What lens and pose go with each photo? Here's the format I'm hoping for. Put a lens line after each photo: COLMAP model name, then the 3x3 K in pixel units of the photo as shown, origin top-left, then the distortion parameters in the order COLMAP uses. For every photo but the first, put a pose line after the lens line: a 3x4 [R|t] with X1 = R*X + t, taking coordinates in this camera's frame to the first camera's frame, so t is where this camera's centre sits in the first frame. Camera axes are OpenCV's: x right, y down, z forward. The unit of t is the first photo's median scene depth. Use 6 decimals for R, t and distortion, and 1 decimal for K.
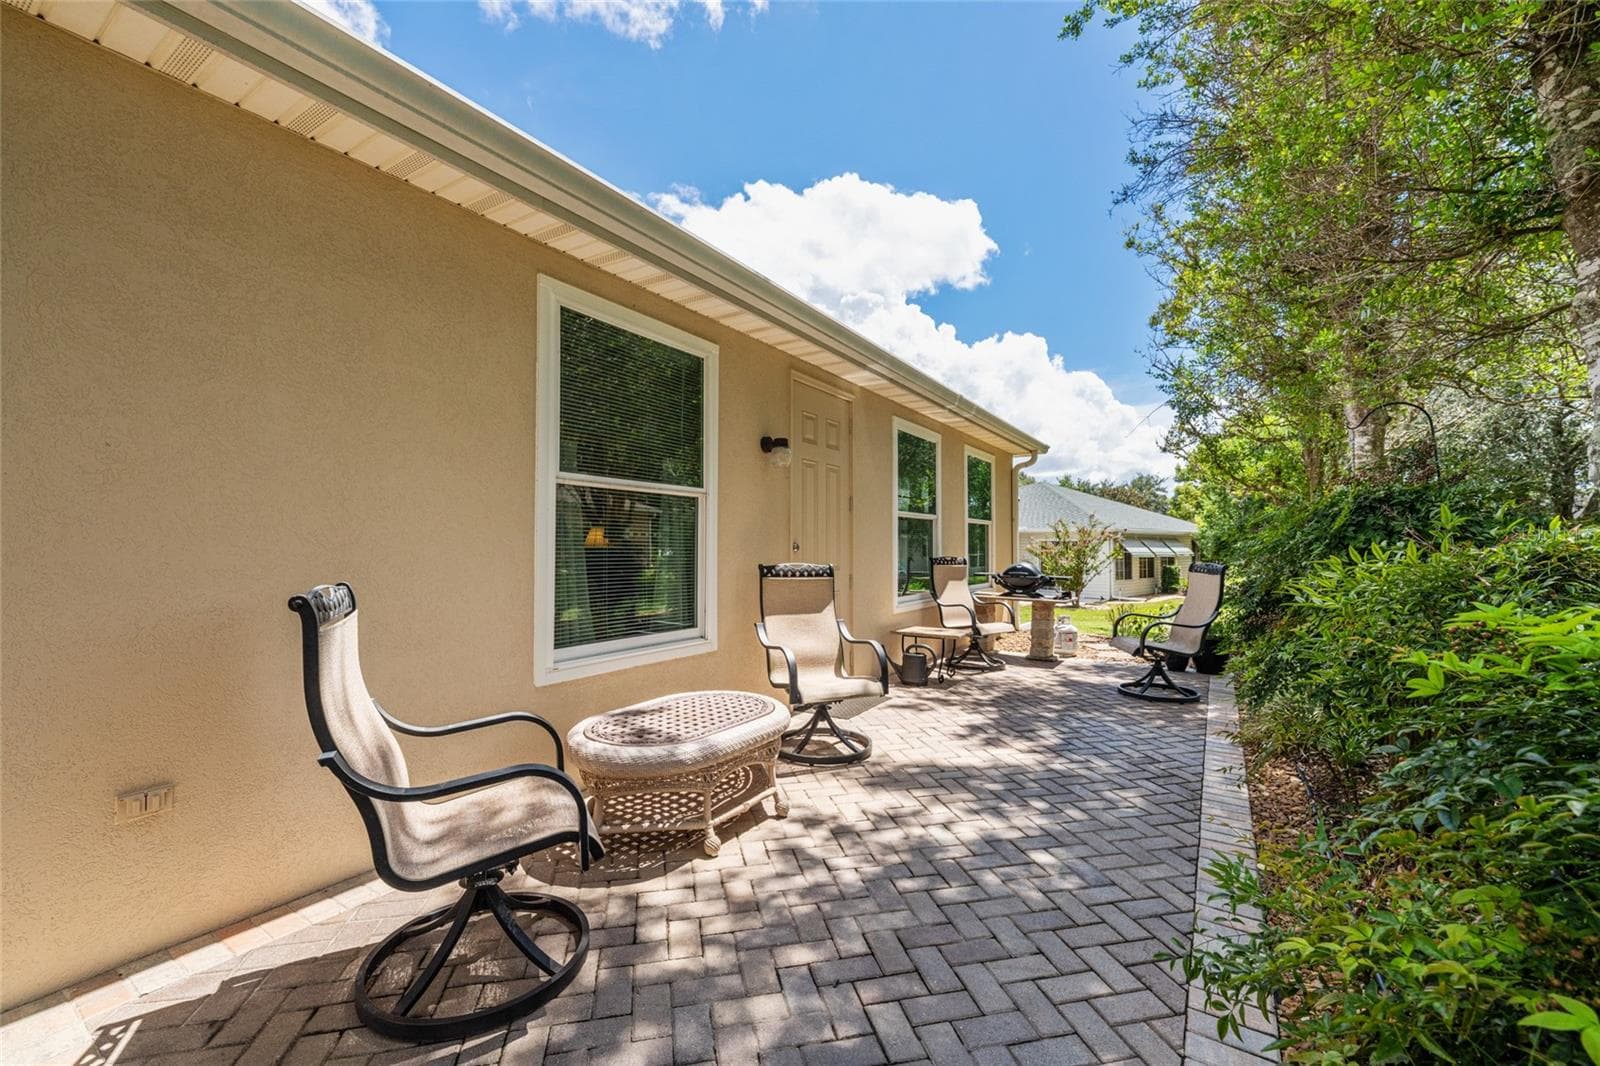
lens RADIAL K [[645.7, 0, 800.0], [0, 645.7, 533.0], [0, 0, 1]] dist [0.000935, 0.000240]
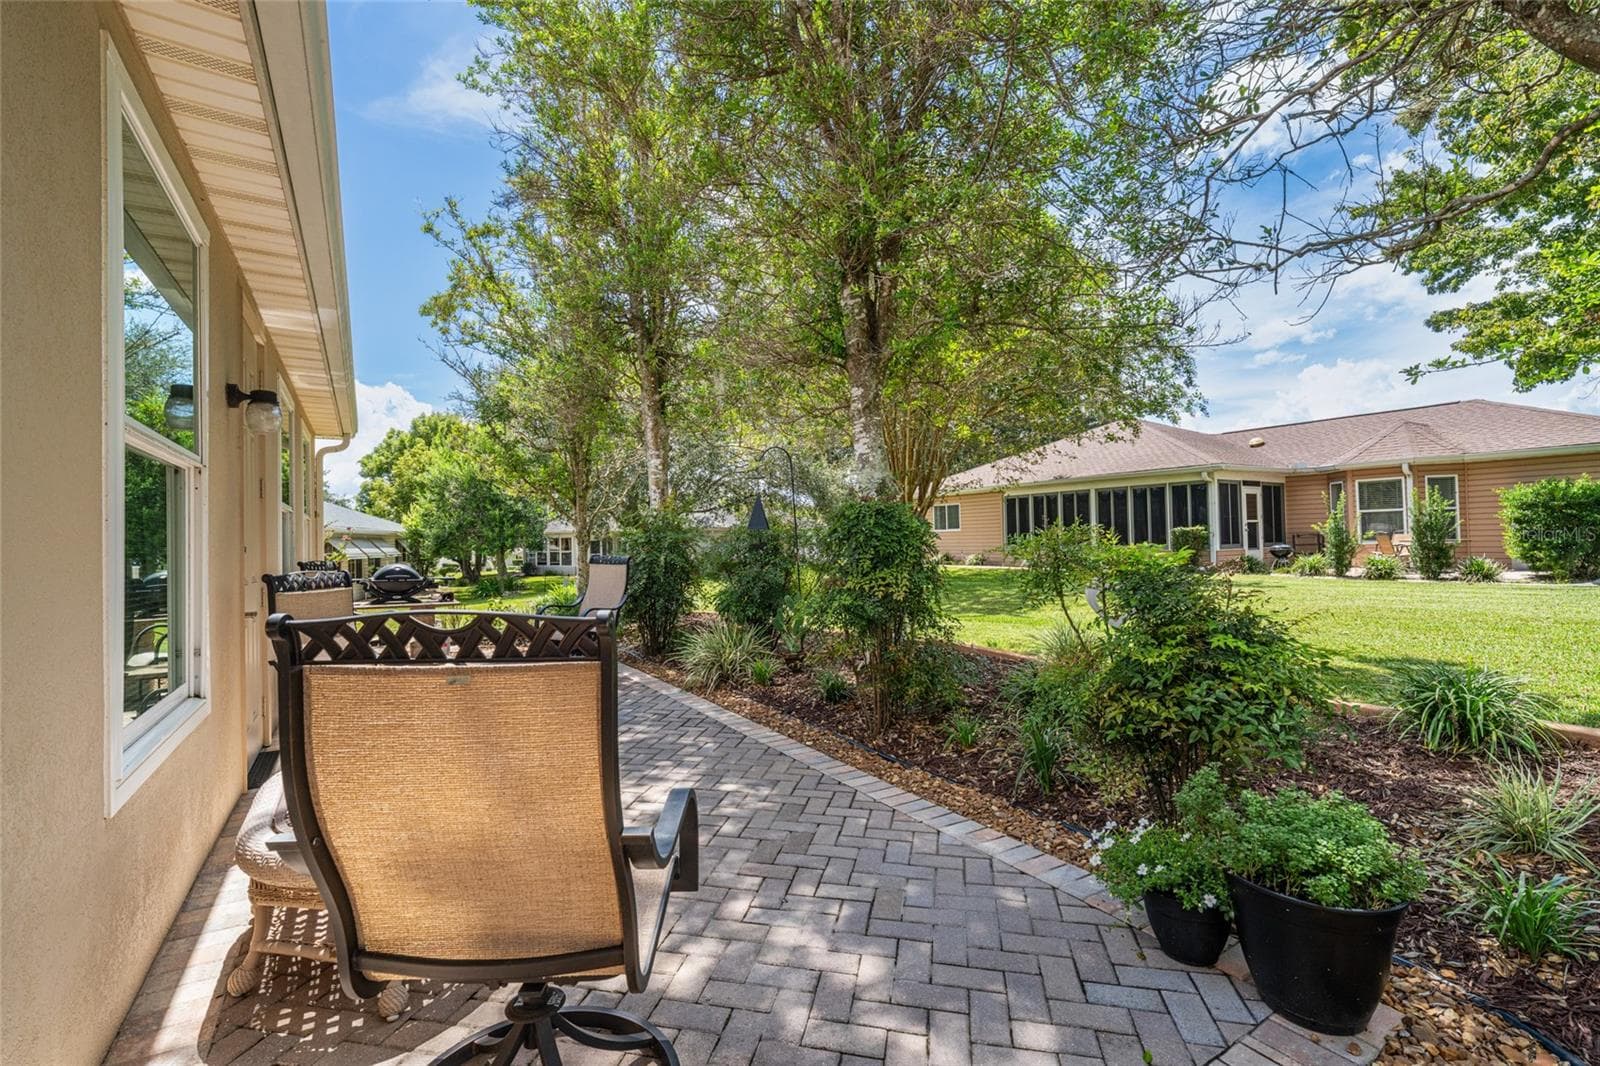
lens RADIAL K [[693.2, 0, 796.7], [0, 693.2, 524.5], [0, 0, 1]] dist [0.002038, 0.000199]
pose [[0.433757, 0.008304, 0.900992, -0.389720], [0.002382, 0.999943, -0.010363, 0.004136], [-0.901027, 0.006641, 0.433713, 0.147182]]
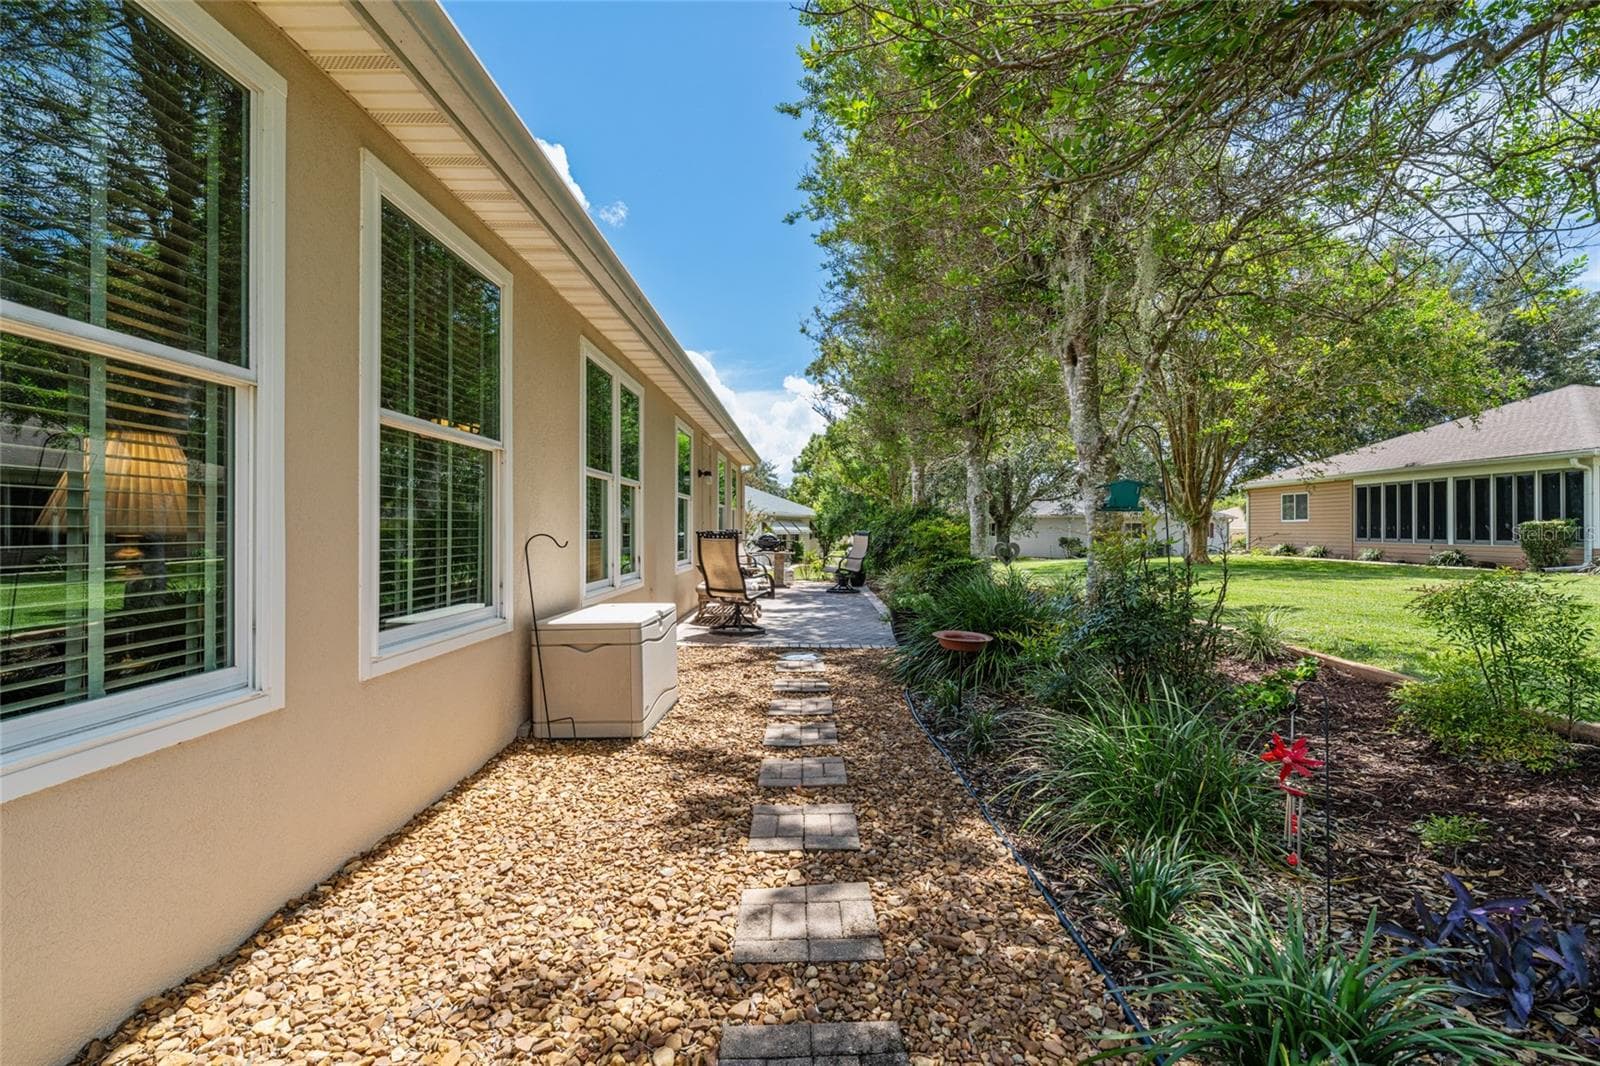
lens RADIAL K [[693.2, 0, 796.7], [0, 693.2, 524.5], [0, 0, 1]] dist [0.002038, 0.000199]
pose [[0.851319, 0.001801, 0.524646, -0.844760], [-0.010554, 0.999851, 0.013692, -0.004813], [-0.524543, -0.017193, 0.851211, -0.945564]]
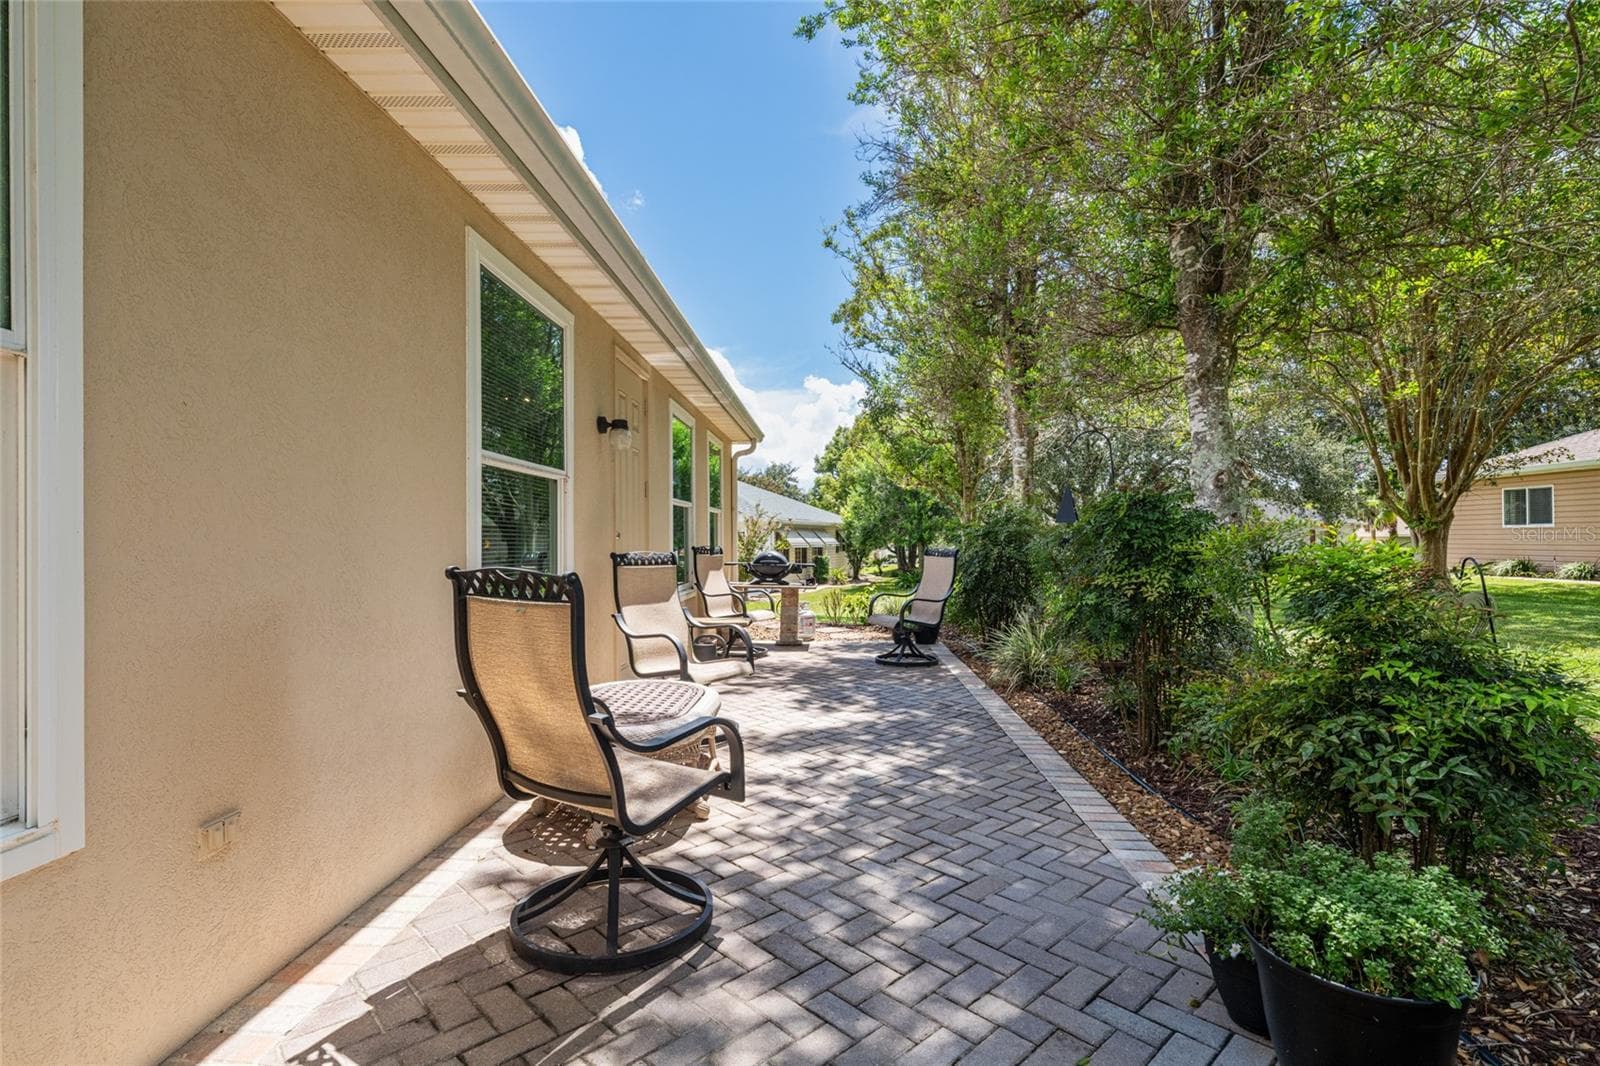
lens RADIAL K [[761.6, 0, 801.7], [0, 761.6, 532.9], [0, 0, 1]] dist [0.001851, 0.000564]
pose [[0.863570, -0.001921, 0.504225, -0.314480], [-0.004650, 0.999920, 0.011774, 0.004182], [-0.504207, -0.012512, 0.863492, -0.084303]]
